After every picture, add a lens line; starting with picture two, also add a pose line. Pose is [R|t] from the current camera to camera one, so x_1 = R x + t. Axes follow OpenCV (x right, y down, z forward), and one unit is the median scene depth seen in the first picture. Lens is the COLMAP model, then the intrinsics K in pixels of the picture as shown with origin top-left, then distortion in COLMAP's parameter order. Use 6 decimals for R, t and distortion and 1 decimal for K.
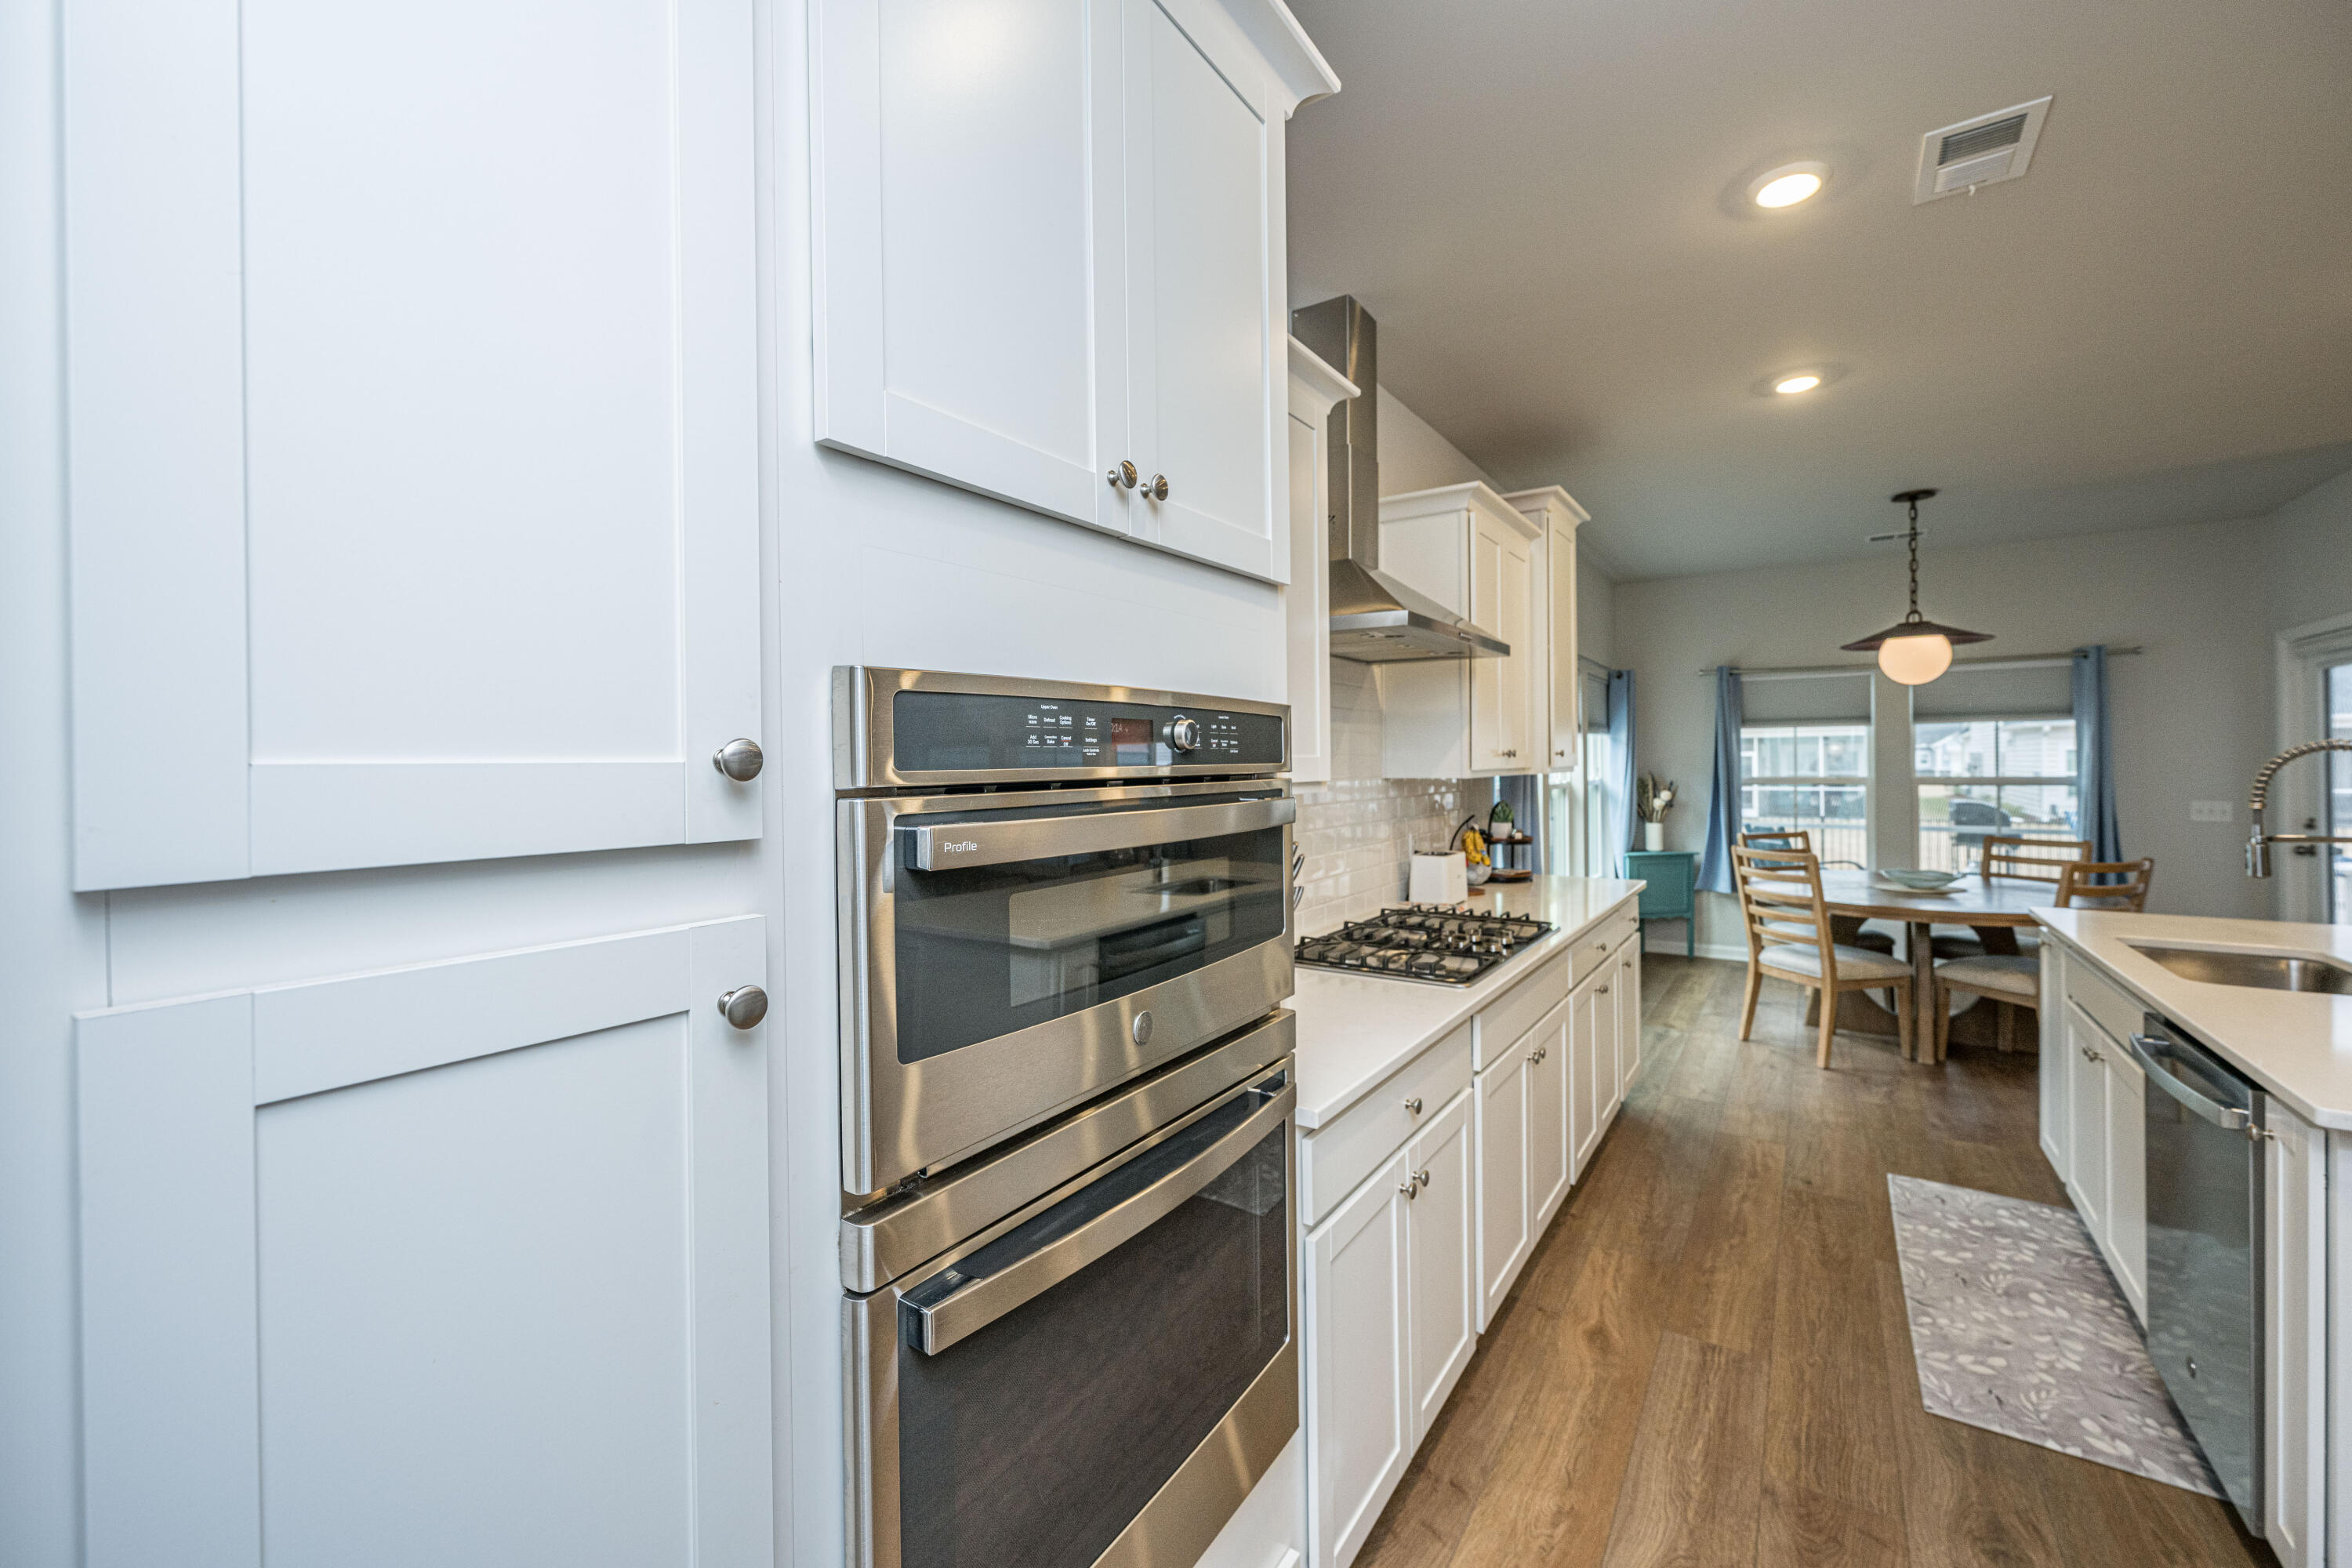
lens RADIAL K [[933.3, 0, 1173.9], [0, 933.3, 765.9], [0, 0, 1]] dist [-0.001419, 0.000500]
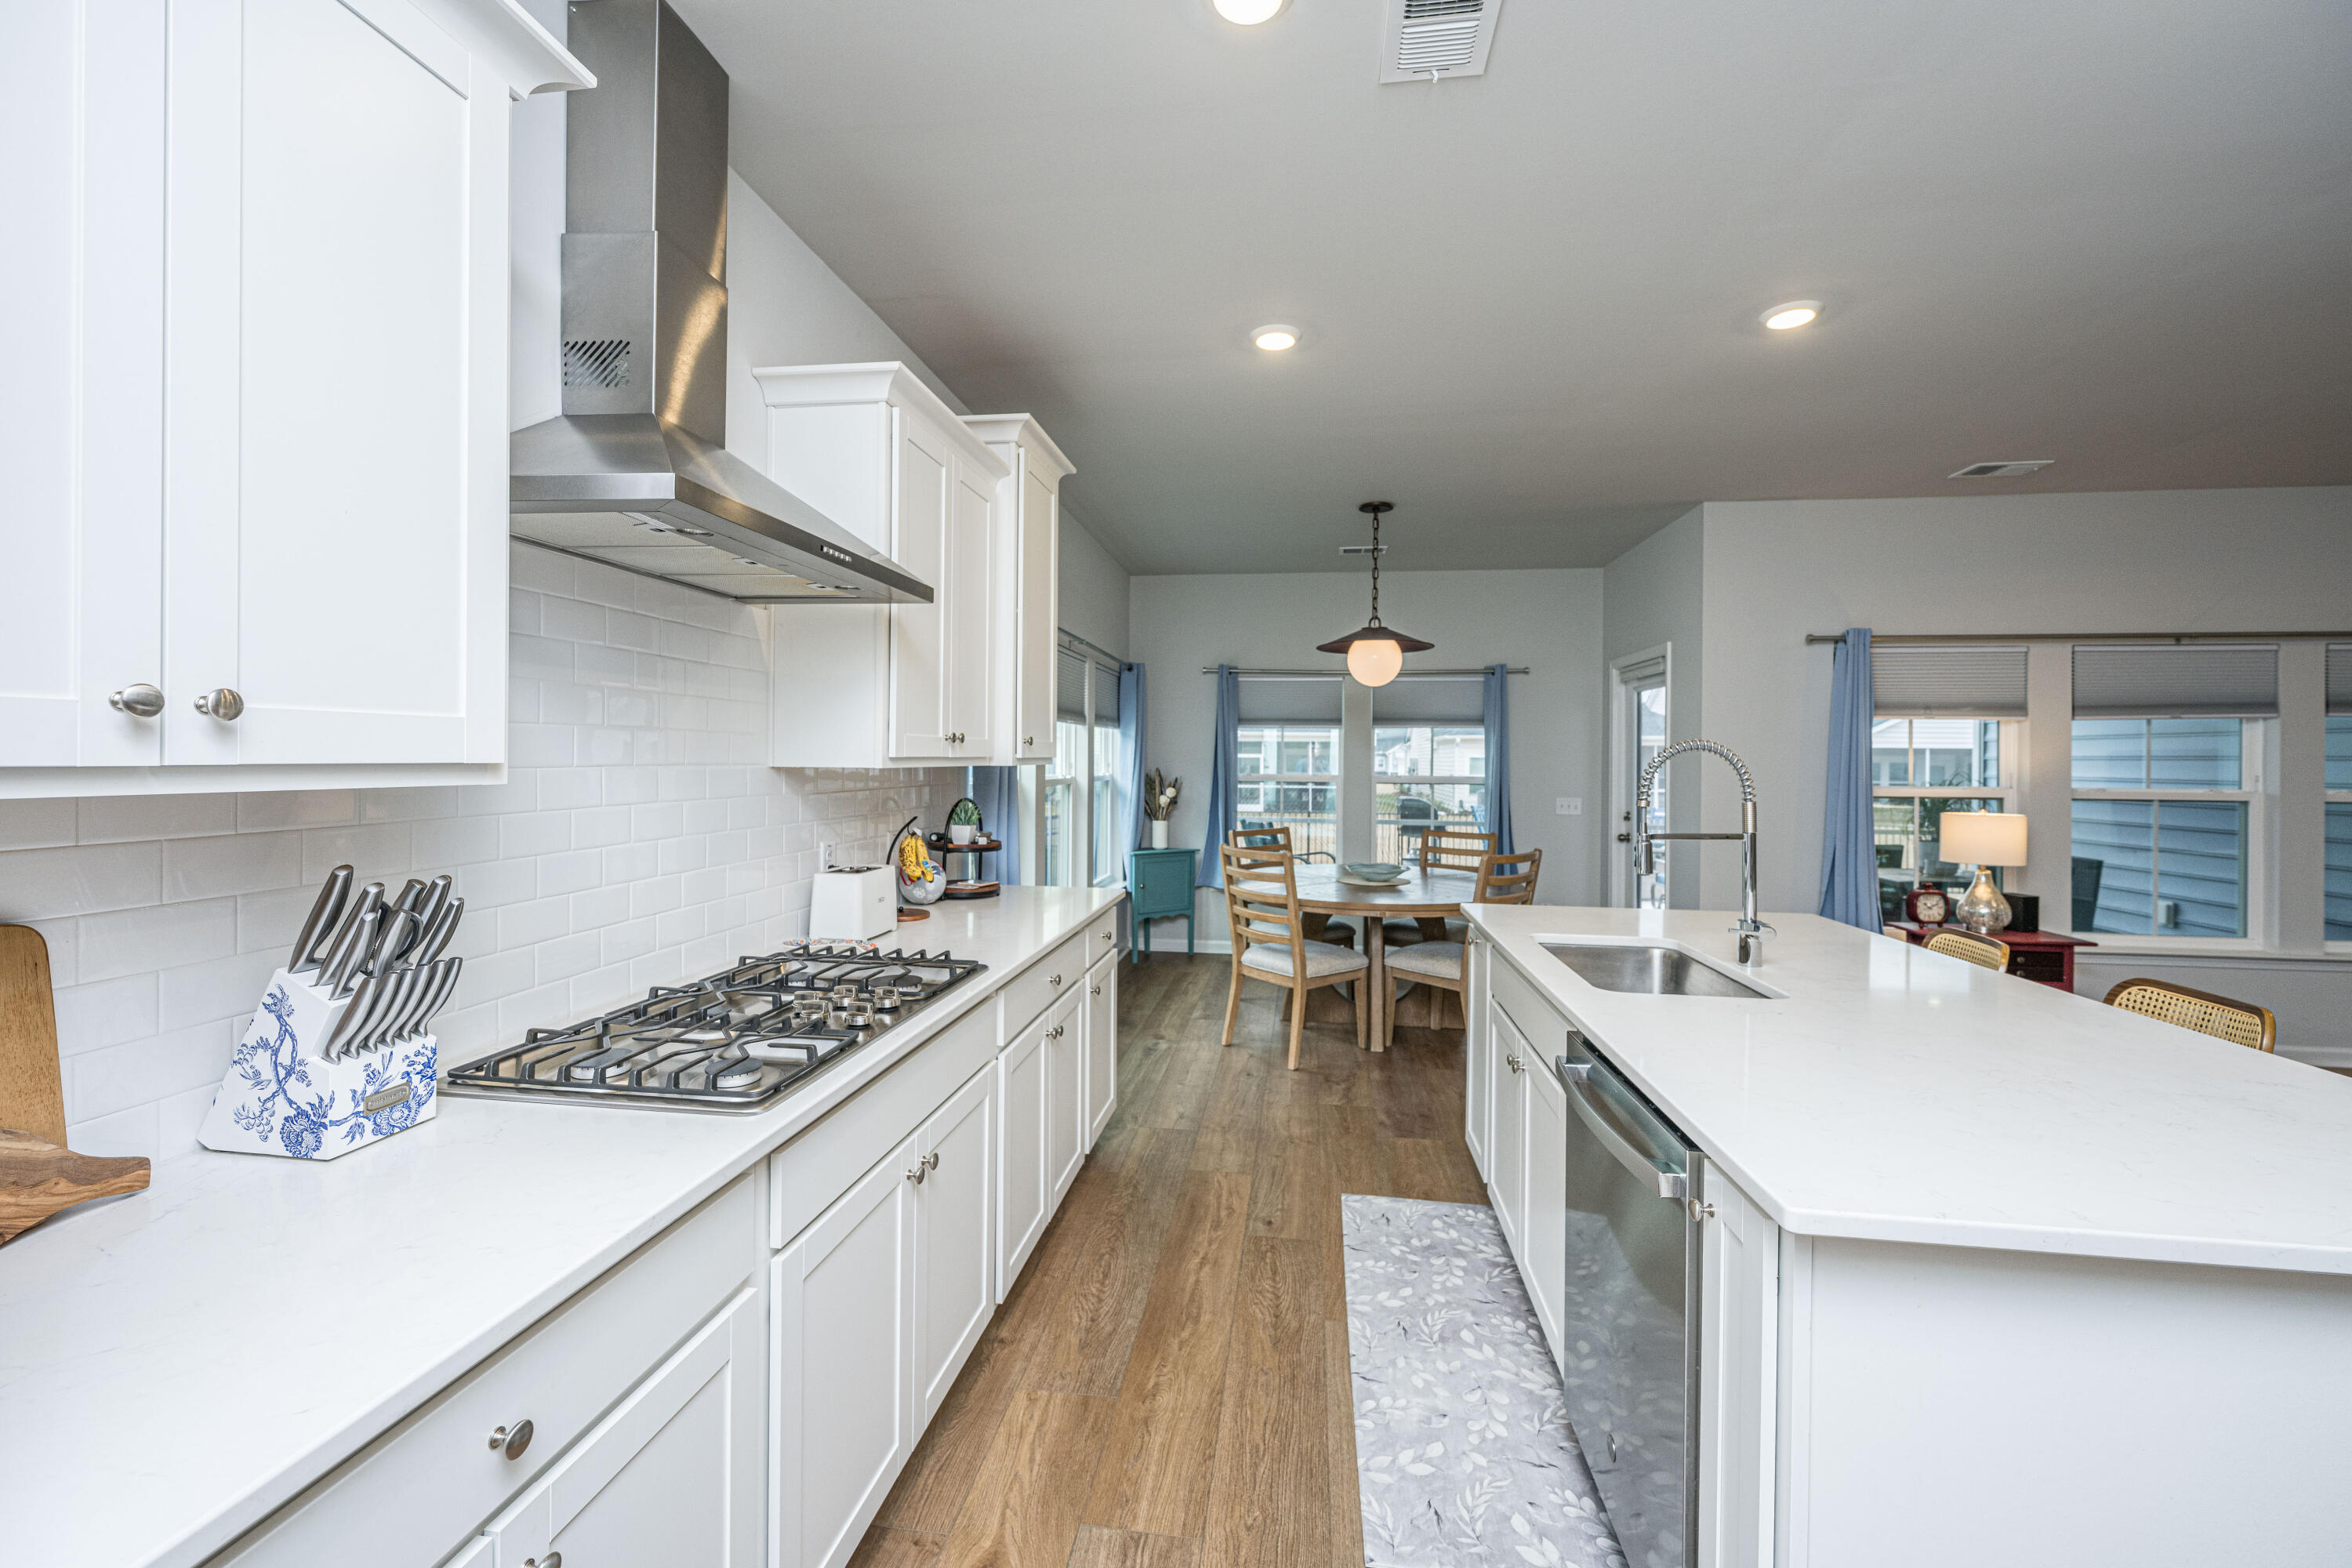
lens RADIAL K [[933.3, 0, 1173.9], [0, 933.3, 765.9], [0, 0, 1]] dist [-0.001419, 0.000500]
pose [[0.896342, 0.014810, 0.443116, 0.168811], [-0.016483, 0.999864, -0.000076, 0.006986], [-0.443057, -0.007236, 0.896464, 0.207740]]
